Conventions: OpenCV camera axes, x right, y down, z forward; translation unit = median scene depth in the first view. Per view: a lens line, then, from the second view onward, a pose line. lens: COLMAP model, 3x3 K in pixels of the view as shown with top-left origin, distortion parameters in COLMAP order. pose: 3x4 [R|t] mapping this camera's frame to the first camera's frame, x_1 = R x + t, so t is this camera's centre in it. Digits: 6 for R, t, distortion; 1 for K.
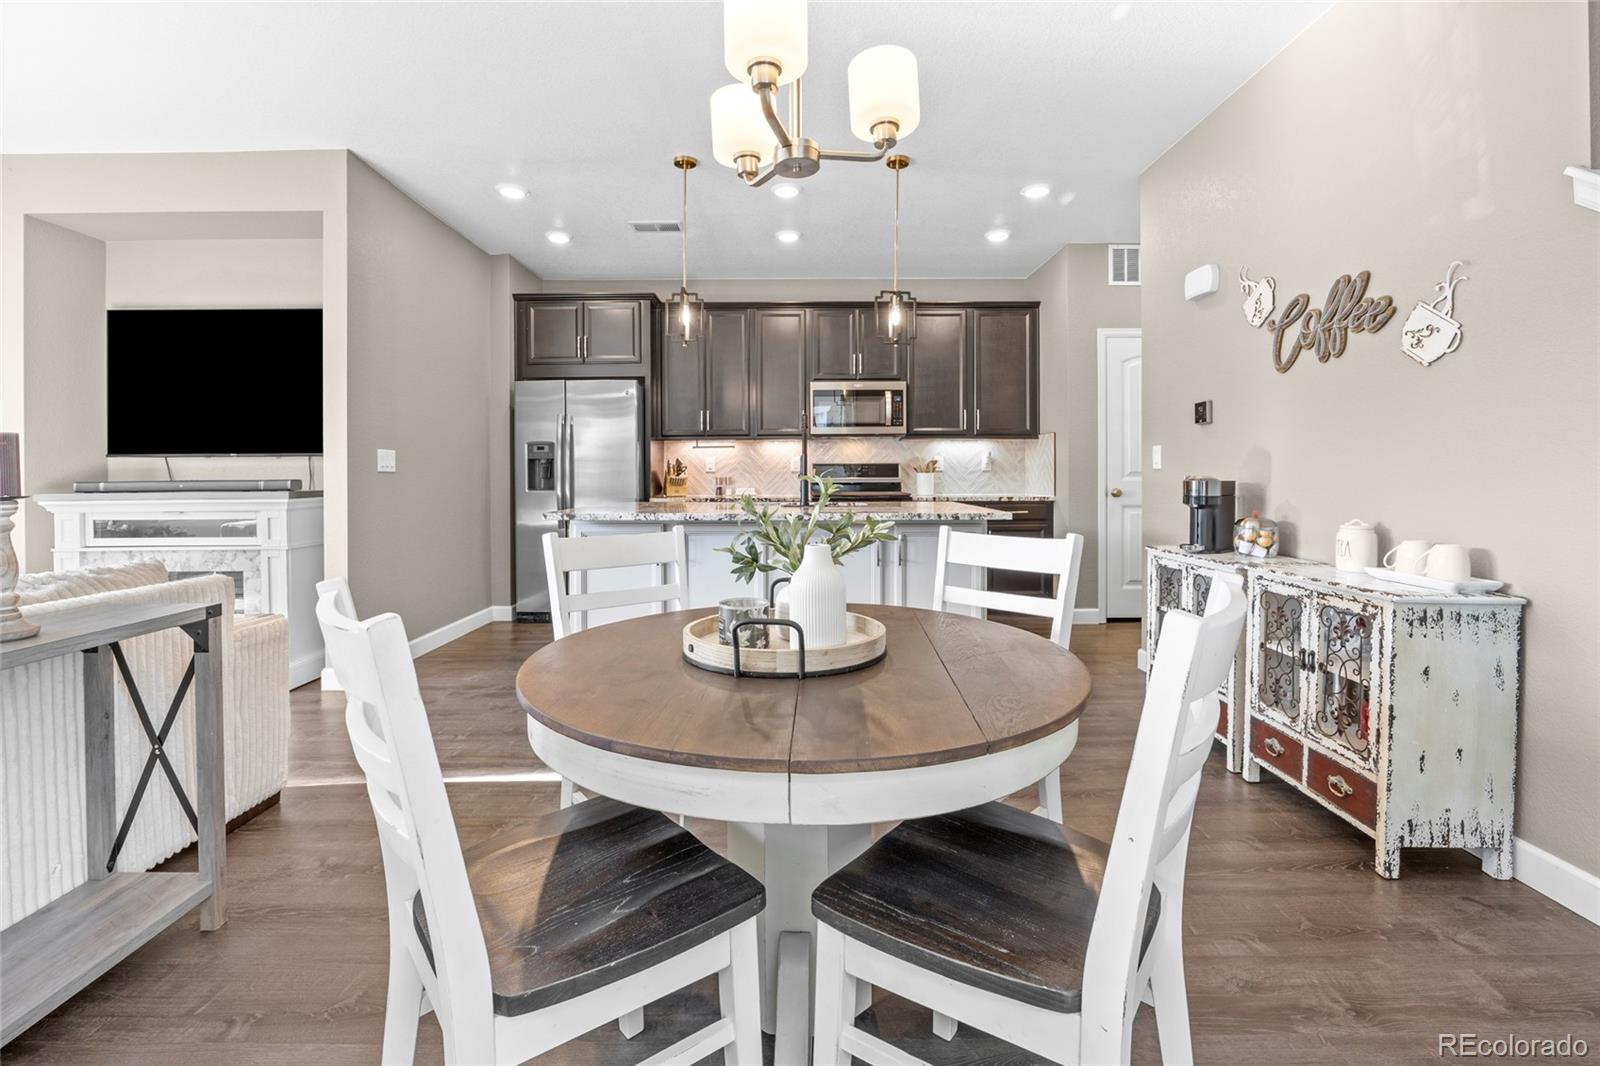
lens RADIAL K [[708.0, 0, 800.9], [0, 708.0, 474.5], [0, 0, 1]] dist [-0.004282, 0.000663]
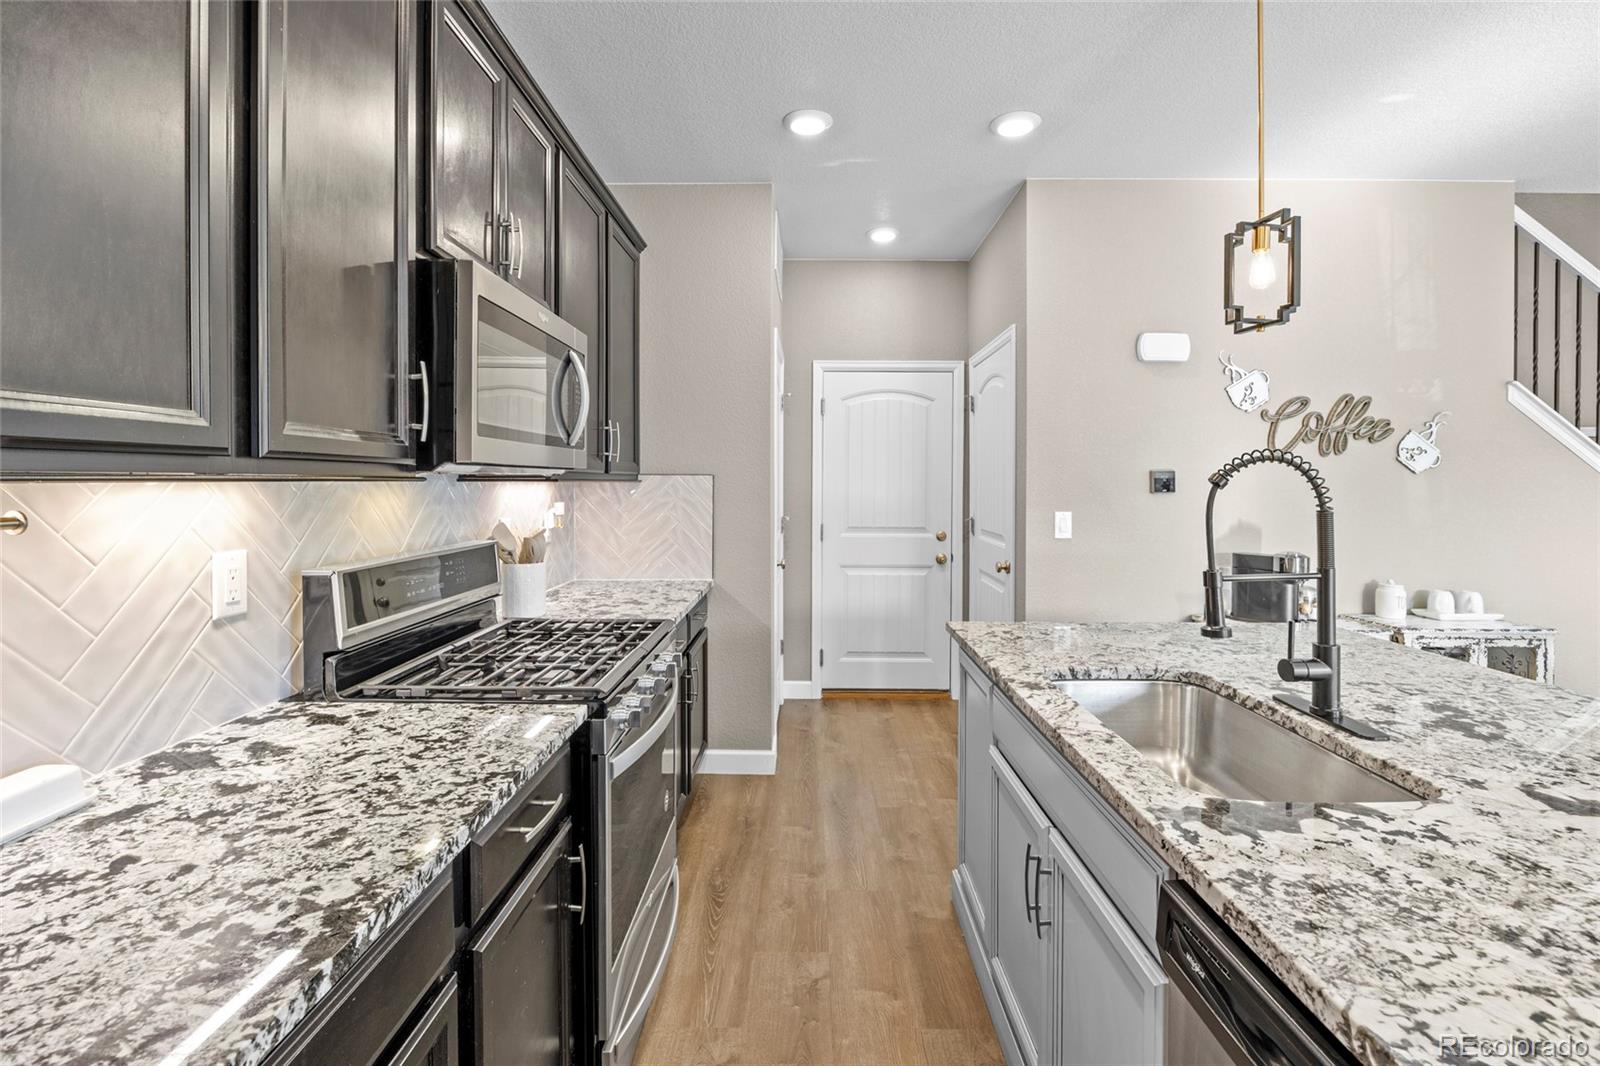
lens RADIAL K [[708.0, 0, 805.6], [0, 708.0, 494.1], [0, 0, 1]] dist [-0.004282, 0.000663]
pose [[0.008684, -0.012158, 0.999888, -0.348620], [-0.000869, 0.999926, 0.012166, -0.070154], [-0.999962, -0.000974, 0.008673, 1.261553]]
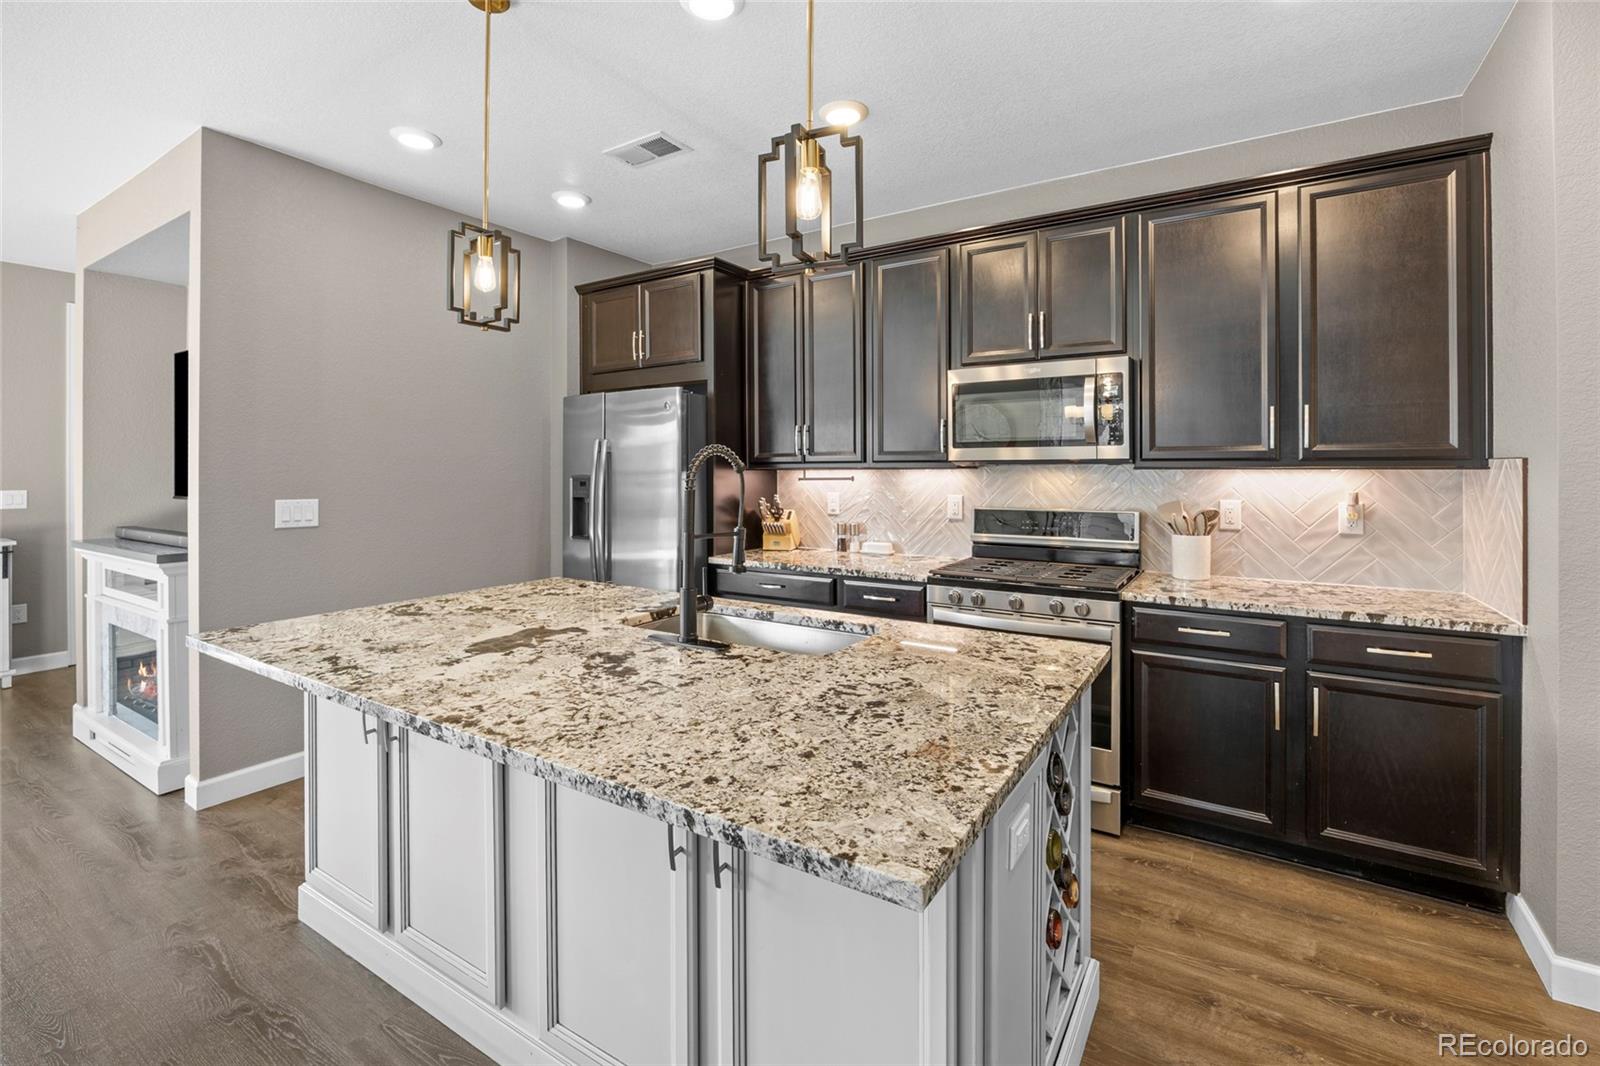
lens RADIAL K [[708.0, 0, 808.6], [0, 708.0, 466.4], [0, 0, 1]] dist [-0.004282, 0.000663]
pose [[0.845899, 0.000458, -0.533343, 0.322917], [-0.004106, 0.999976, -0.005654, -0.069988], [0.533327, 0.006973, 0.845880, 0.648651]]
